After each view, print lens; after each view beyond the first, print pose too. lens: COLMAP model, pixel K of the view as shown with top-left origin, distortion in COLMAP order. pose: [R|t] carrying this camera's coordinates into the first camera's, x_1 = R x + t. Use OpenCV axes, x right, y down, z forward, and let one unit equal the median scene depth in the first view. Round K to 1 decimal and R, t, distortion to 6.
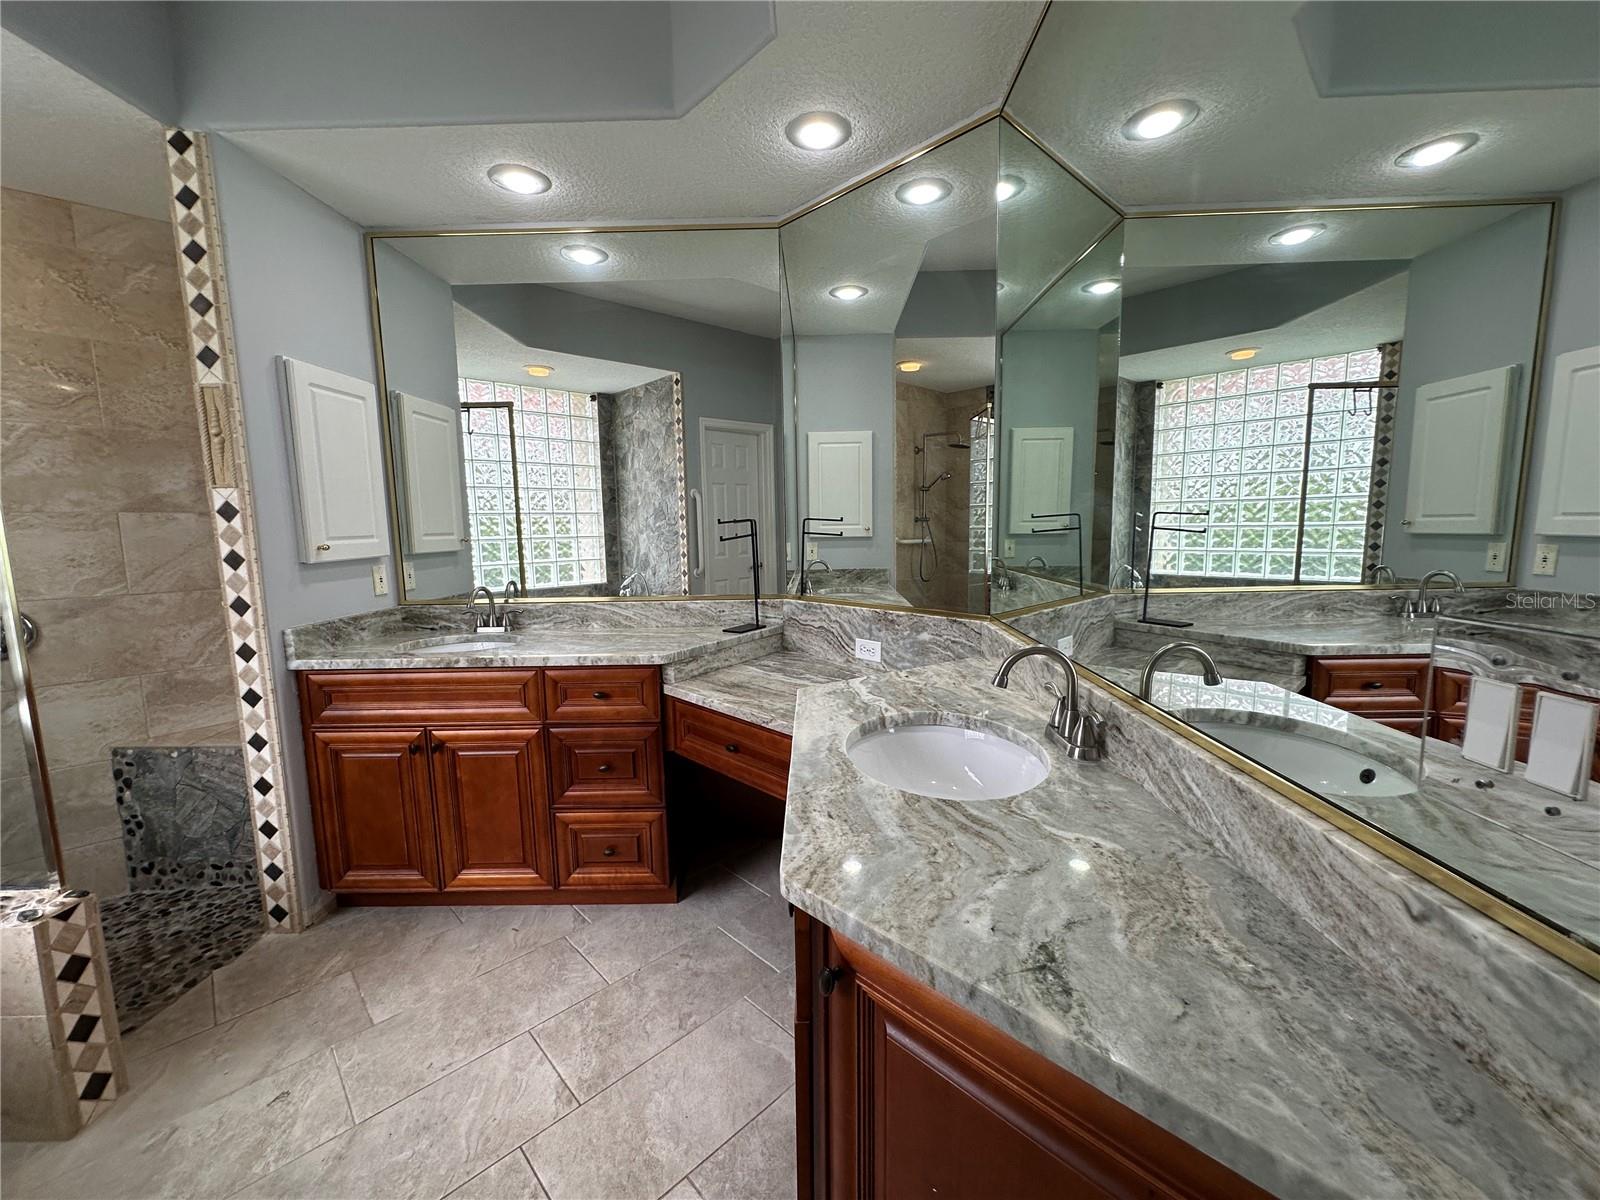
lens RADIAL K [[642.2, 0, 802.0], [0, 642.2, 599.2], [0, 0, 1]] dist [-0.005093, 0.001269]
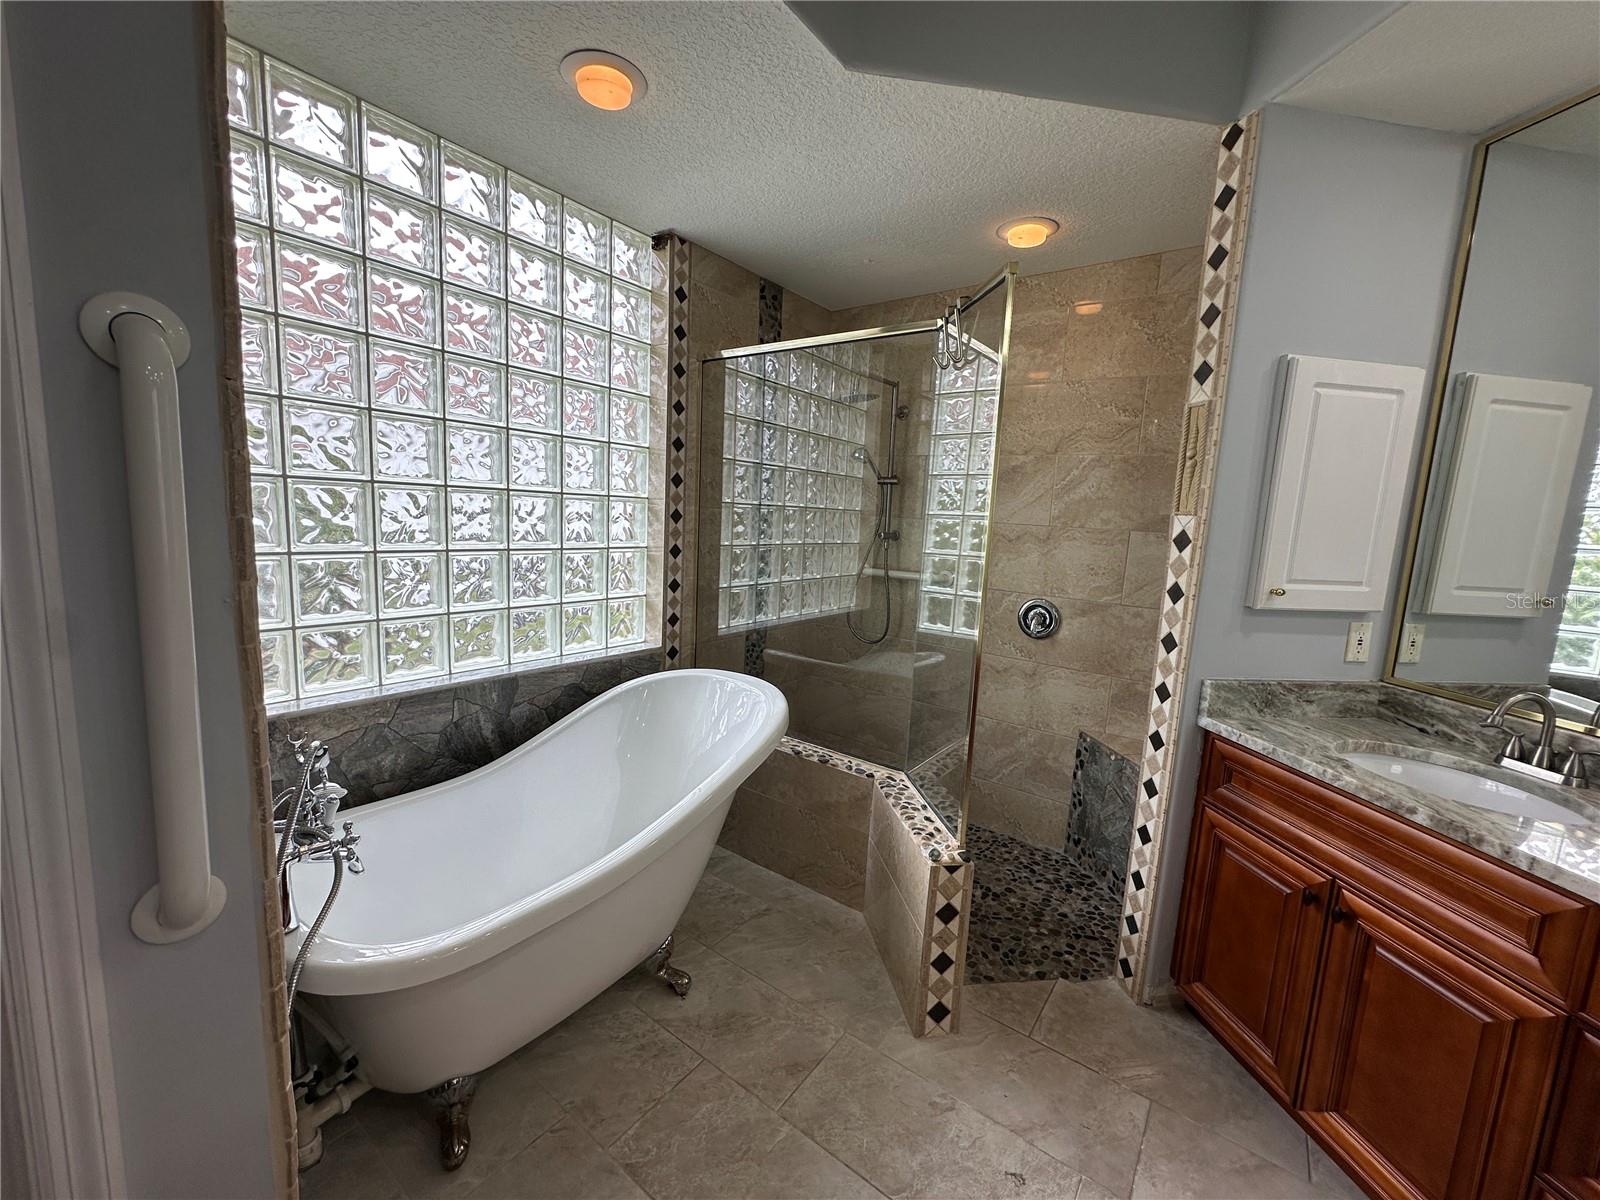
lens RADIAL K [[642.2, 0, 794.1], [0, 642.2, 598.9], [0, 0, 1]] dist [-0.005093, 0.001269]
pose [[0.157989, 0.159177, -0.974527, -0.069490], [-0.172895, 0.976135, 0.131411, -0.074085], [0.972187, 0.147729, 0.181739, 0.280984]]
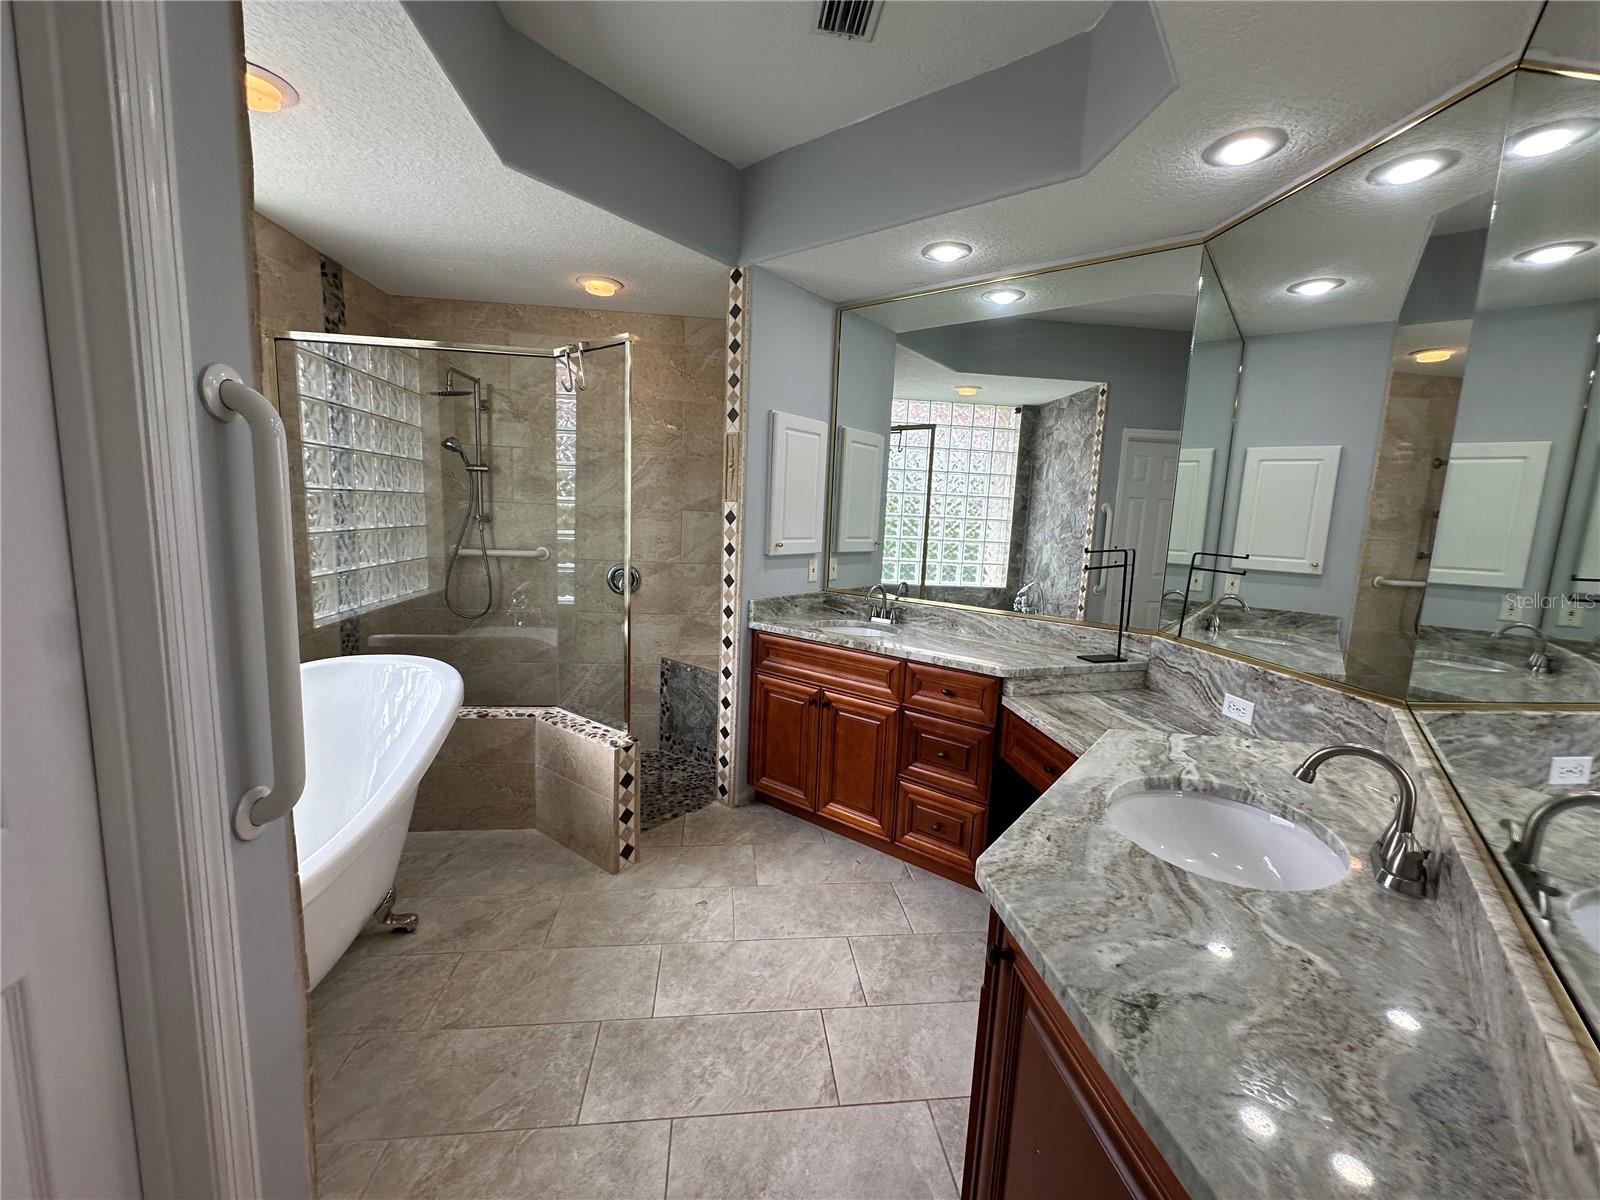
lens RADIAL K [[642.2, 0, 795.5], [0, 642.2, 598.5], [0, 0, 1]] dist [-0.005093, 0.001269]
pose [[0.789311, 0.132923, -0.599433, 0.137803], [-0.129903, 0.990337, 0.048554, -0.038255], [0.600095, 0.039544, 0.798951, -0.093885]]
